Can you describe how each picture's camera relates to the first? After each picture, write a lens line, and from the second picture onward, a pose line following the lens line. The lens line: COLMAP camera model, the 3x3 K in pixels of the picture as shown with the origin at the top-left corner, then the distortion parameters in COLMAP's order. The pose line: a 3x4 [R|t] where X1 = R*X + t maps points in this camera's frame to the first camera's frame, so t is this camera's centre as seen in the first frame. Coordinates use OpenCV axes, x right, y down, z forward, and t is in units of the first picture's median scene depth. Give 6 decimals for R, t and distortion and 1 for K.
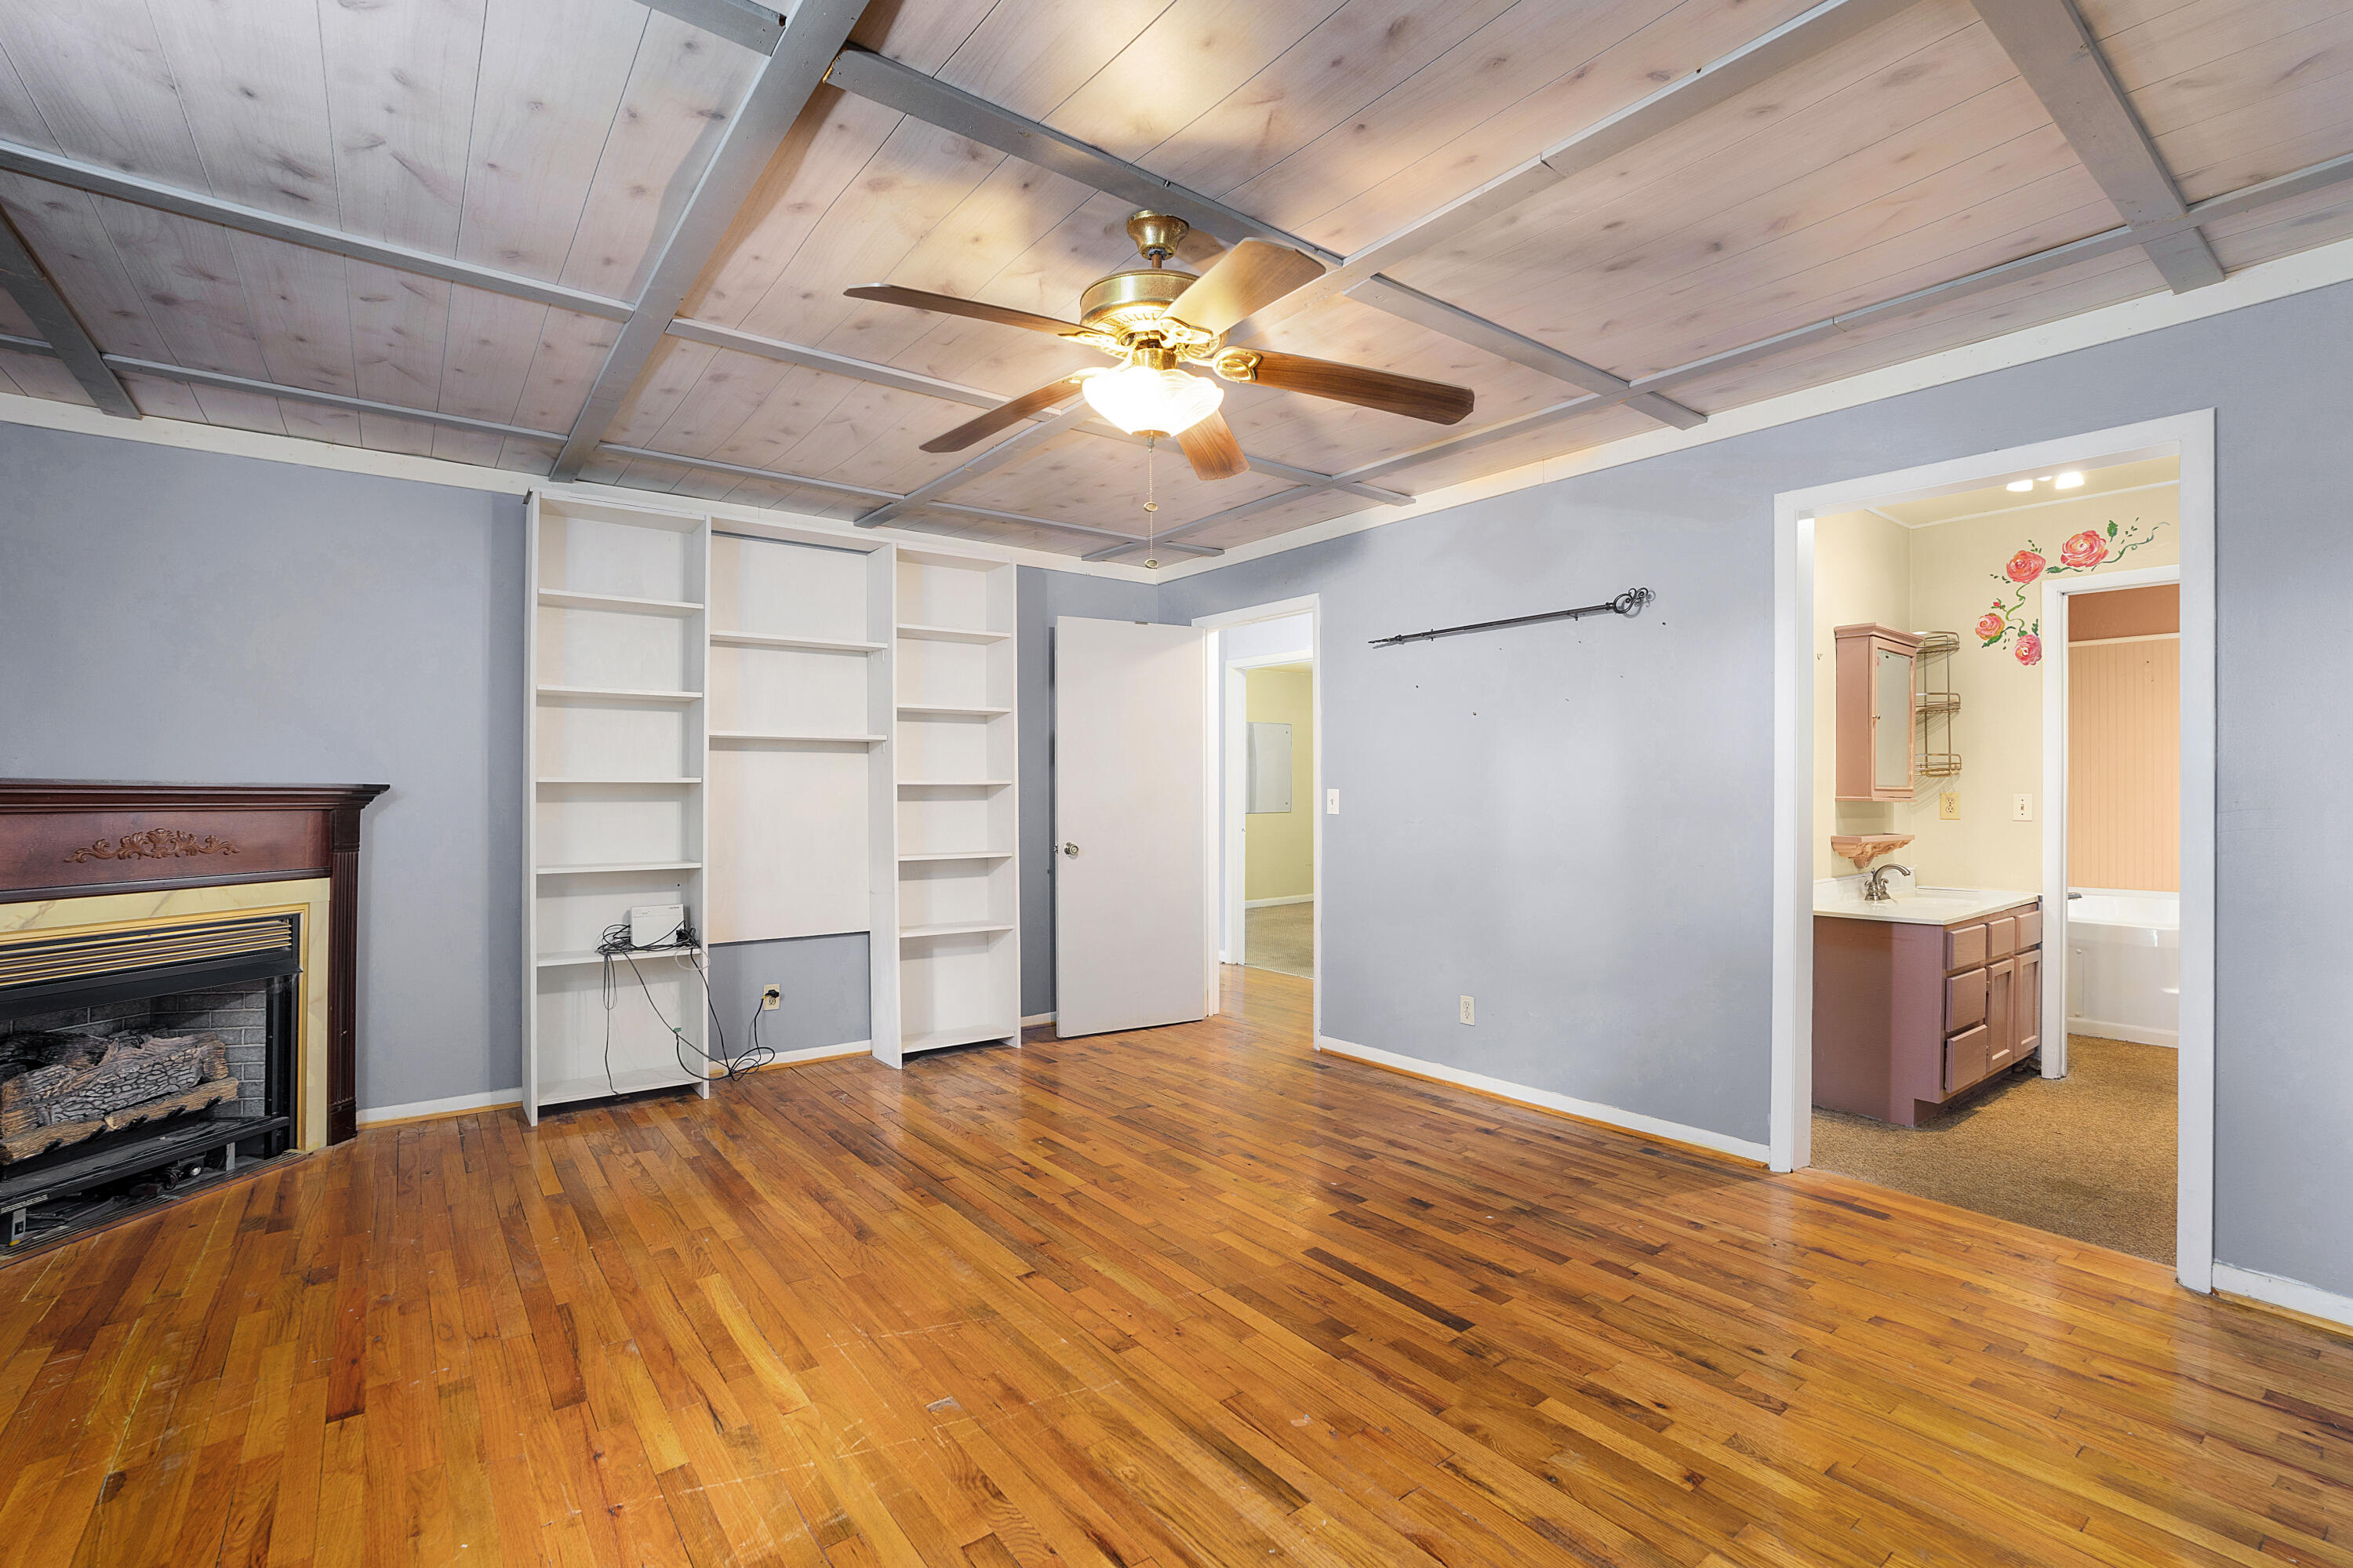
lens RADIAL K [[1039.7, 0, 1169.7], [0, 1039.7, 784.6], [0, 0, 1]] dist [-0.023153, 0.000002]
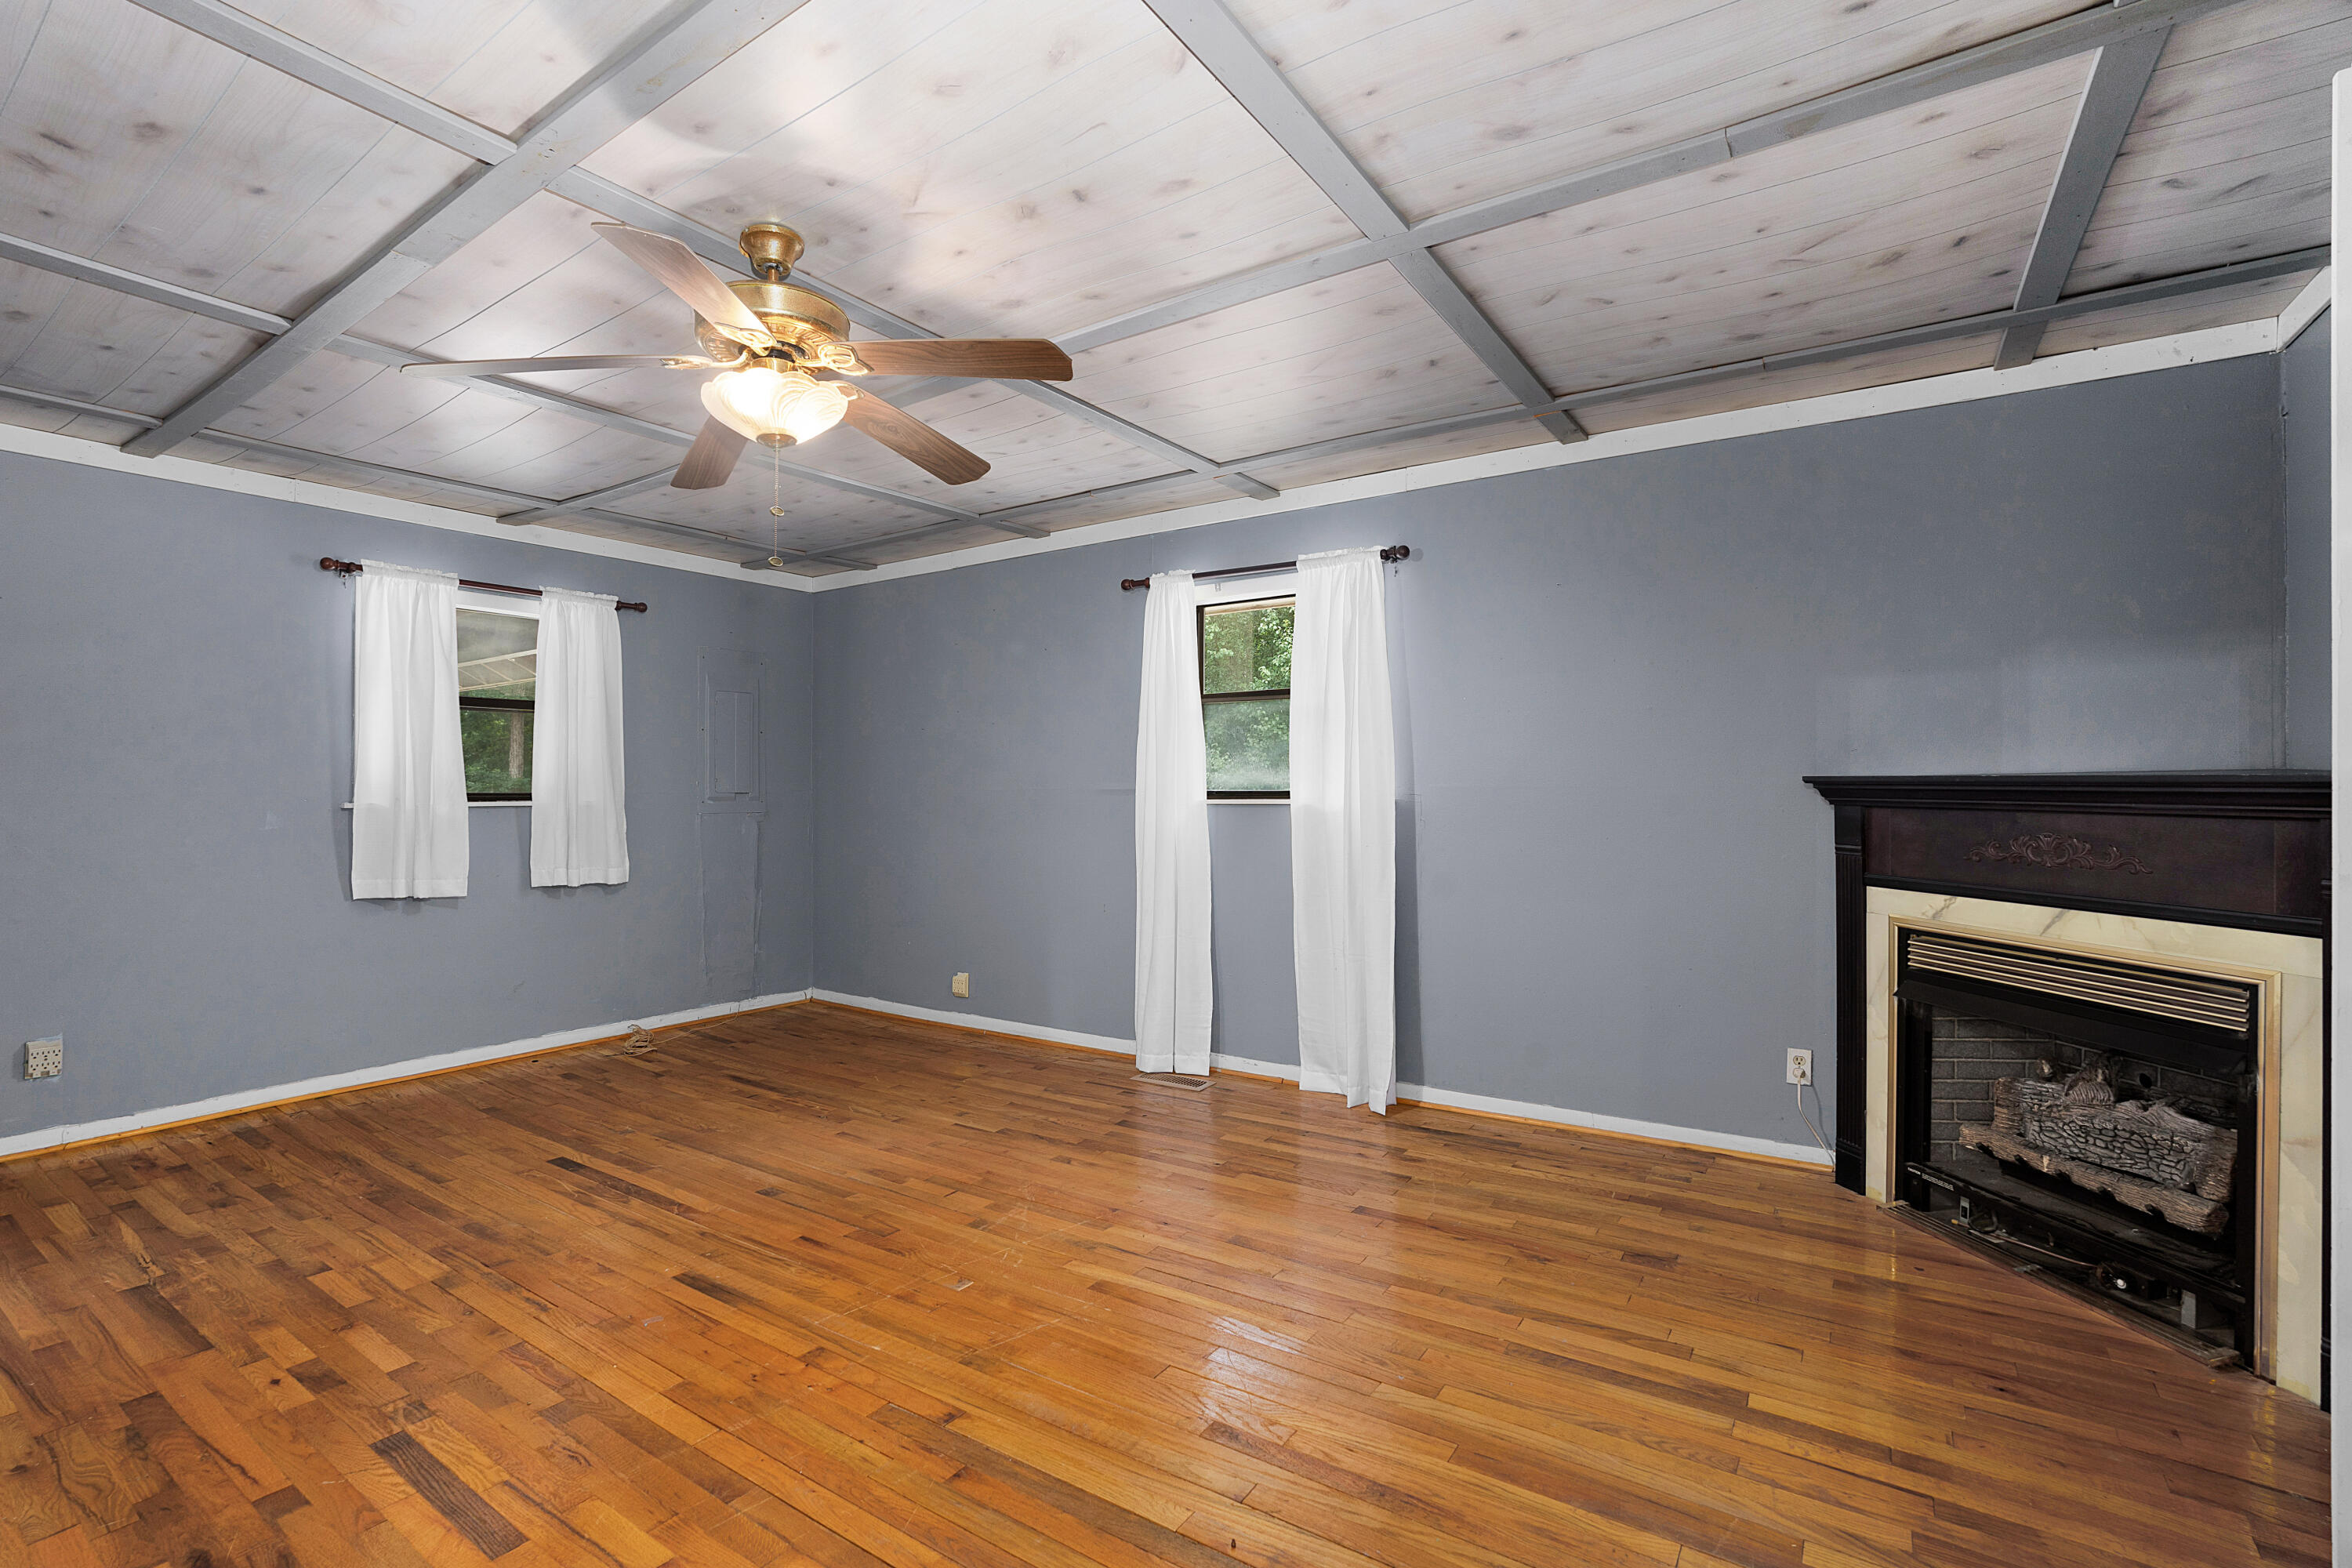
lens RADIAL K [[1039.2, 0, 1169.2], [0, 1039.2, 784.6], [0, 0, 1]] dist [-0.023153, 0.000002]
pose [[-0.944056, 0.003966, -0.329760, -0.019317], [0.007654, 0.999922, -0.009888, 0.004076], [0.329695, -0.011859, -0.944013, 0.895212]]
